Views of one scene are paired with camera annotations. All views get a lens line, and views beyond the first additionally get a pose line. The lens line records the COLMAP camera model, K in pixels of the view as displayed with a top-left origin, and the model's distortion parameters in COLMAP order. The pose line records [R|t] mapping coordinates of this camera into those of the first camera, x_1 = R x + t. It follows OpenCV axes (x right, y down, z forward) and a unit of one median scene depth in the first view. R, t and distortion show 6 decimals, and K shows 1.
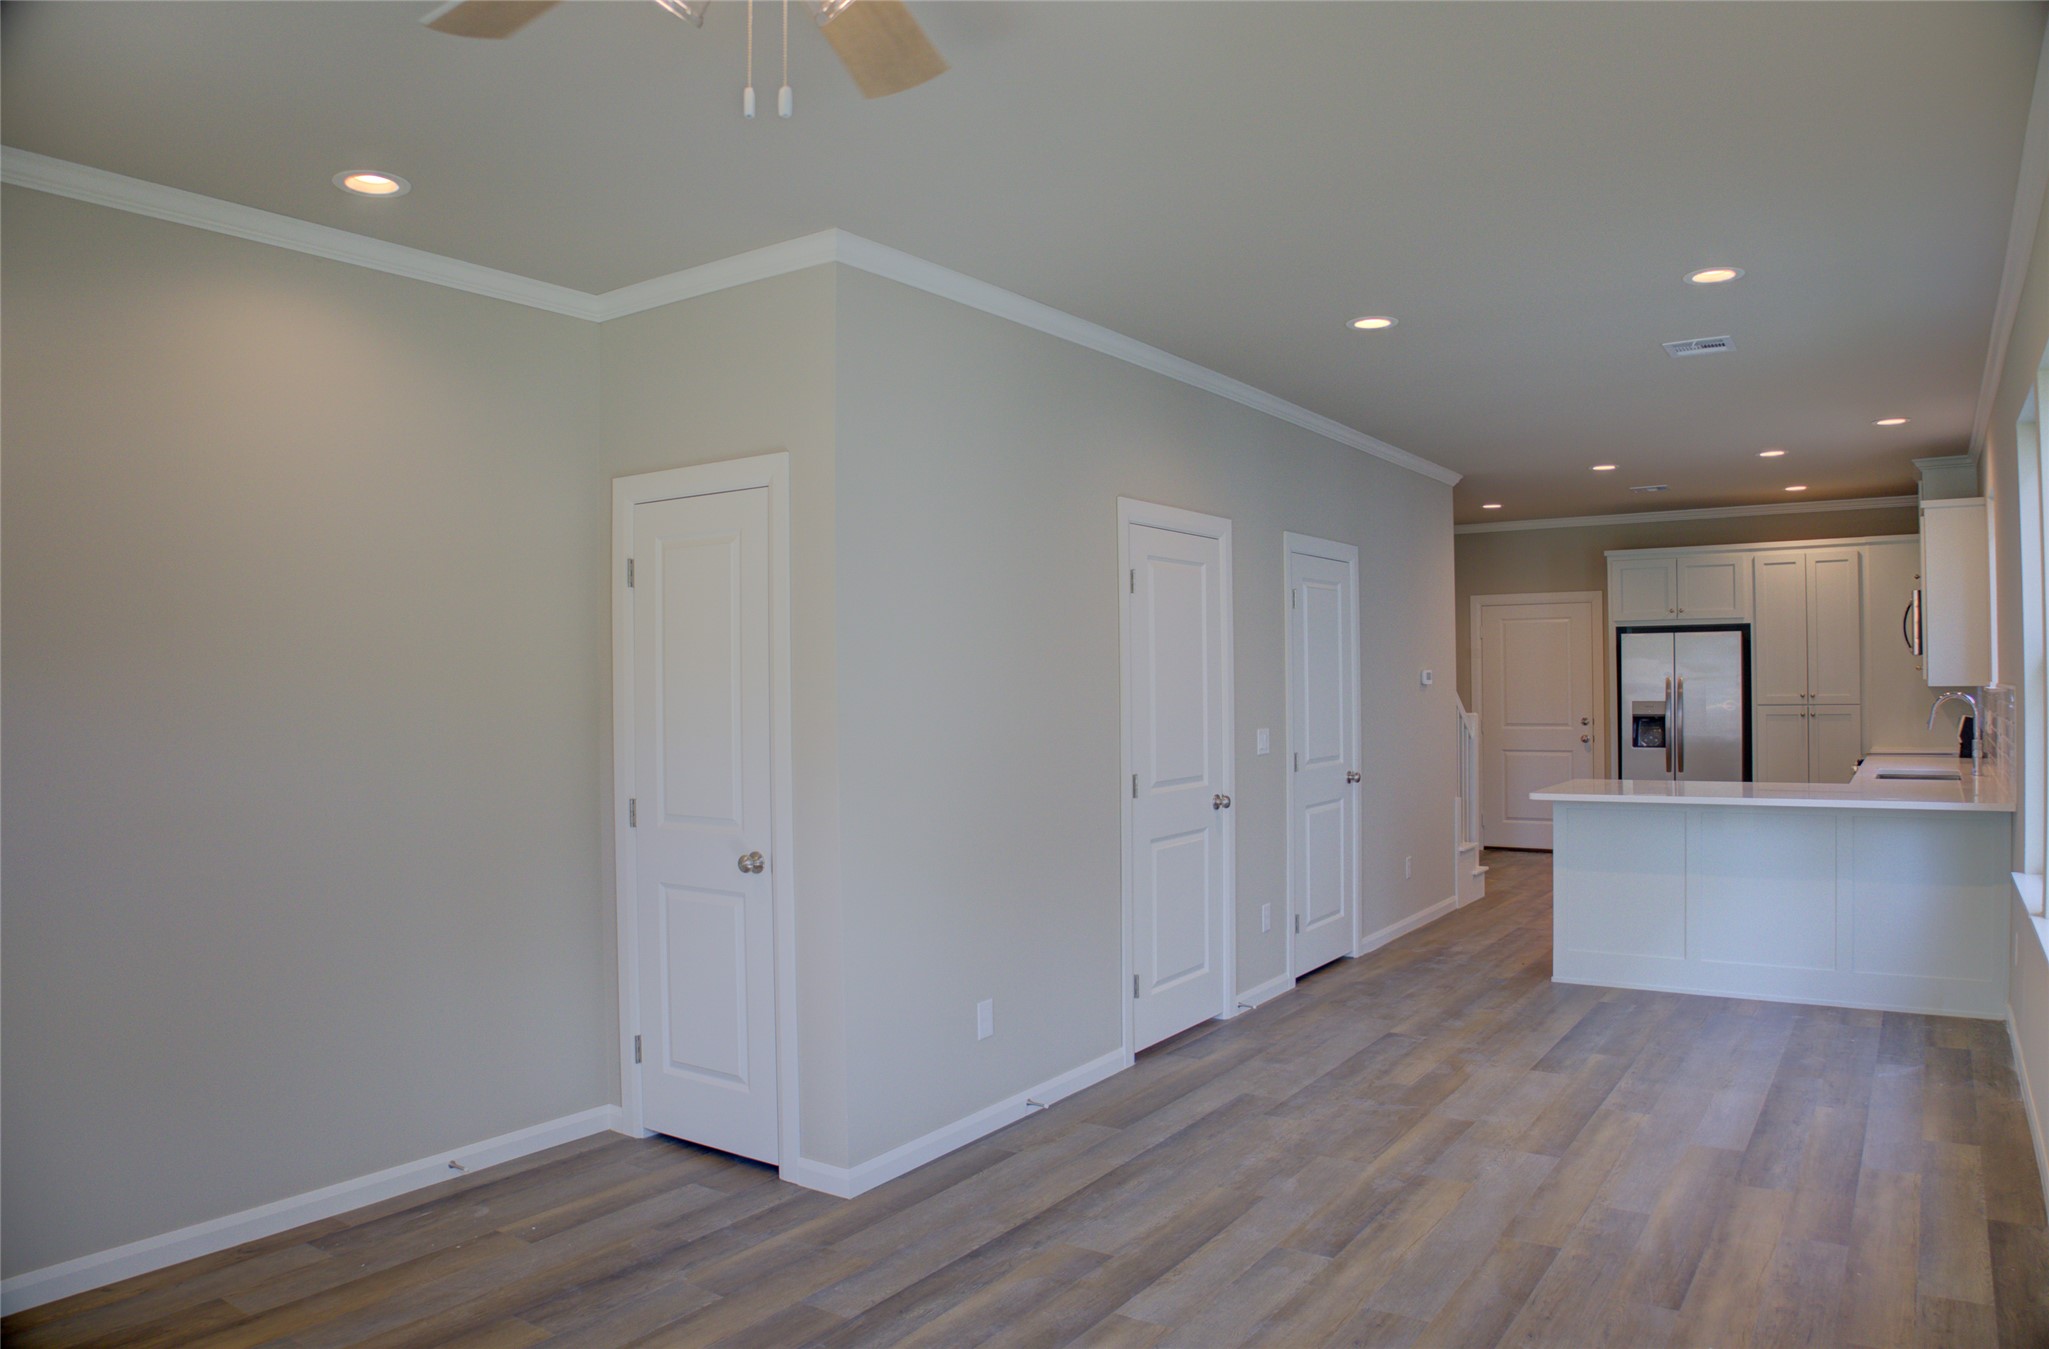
lens RADIAL K [[1371.0, 0, 1063.9], [0, 1371.0, 672.6], [0, 0, 1]] dist [-0.094098, 0.004396]
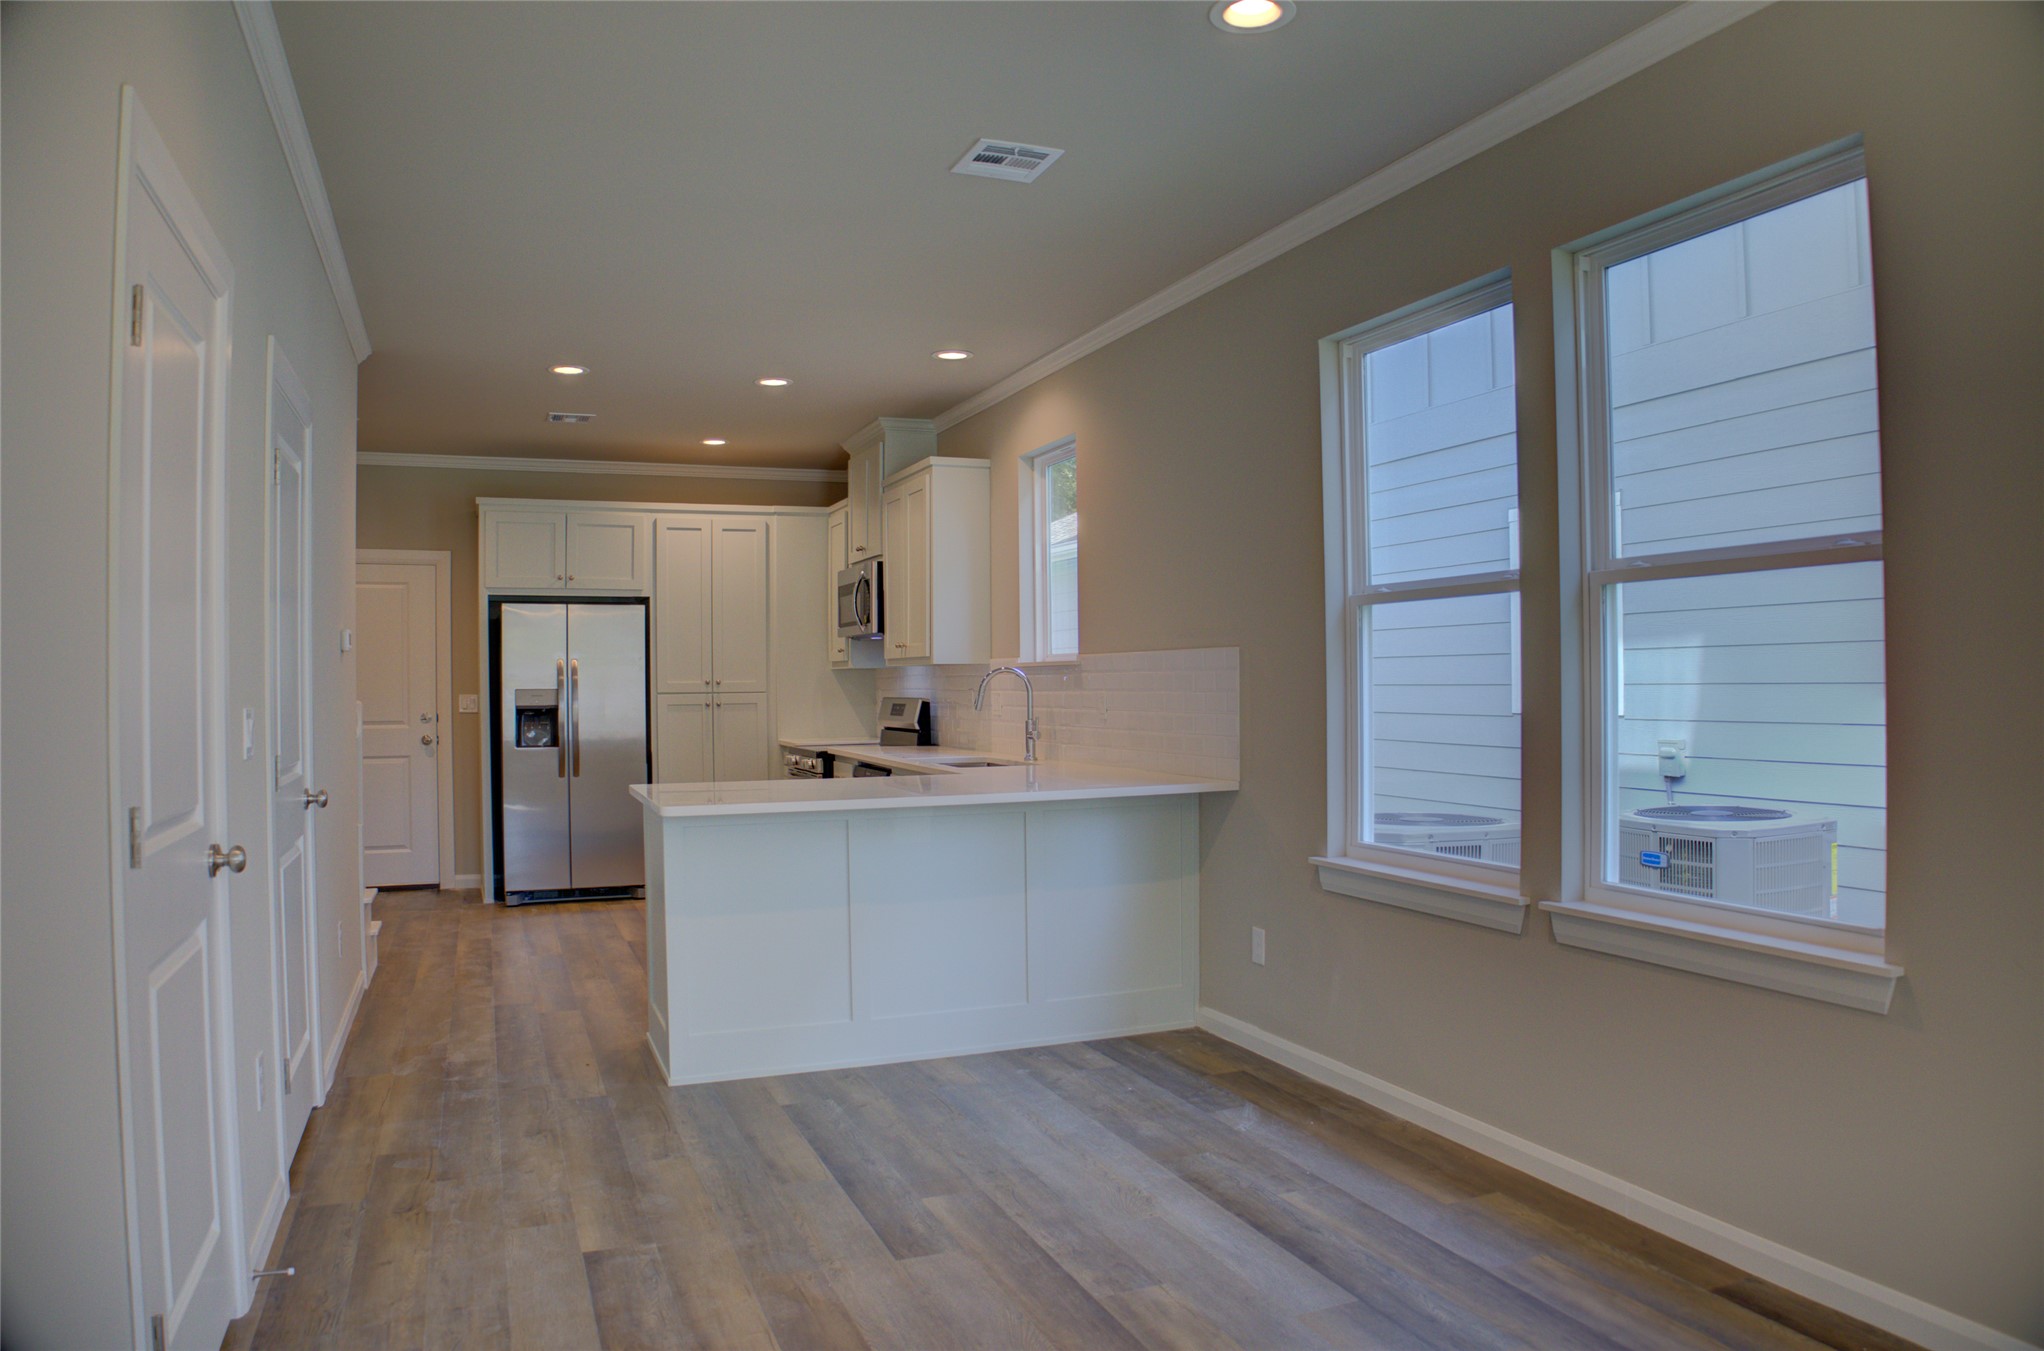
lens RADIAL K [[1383.3, 0, 1061.9], [0, 1383.3, 672.0], [0, 0, 1]] dist [-0.186730, 0.149823]
pose [[0.555482, 0.012912, 0.831428, -0.072450], [-0.003448, 0.999907, -0.013224, 0.027077], [-0.831522, 0.004479, 0.555474, 0.394311]]
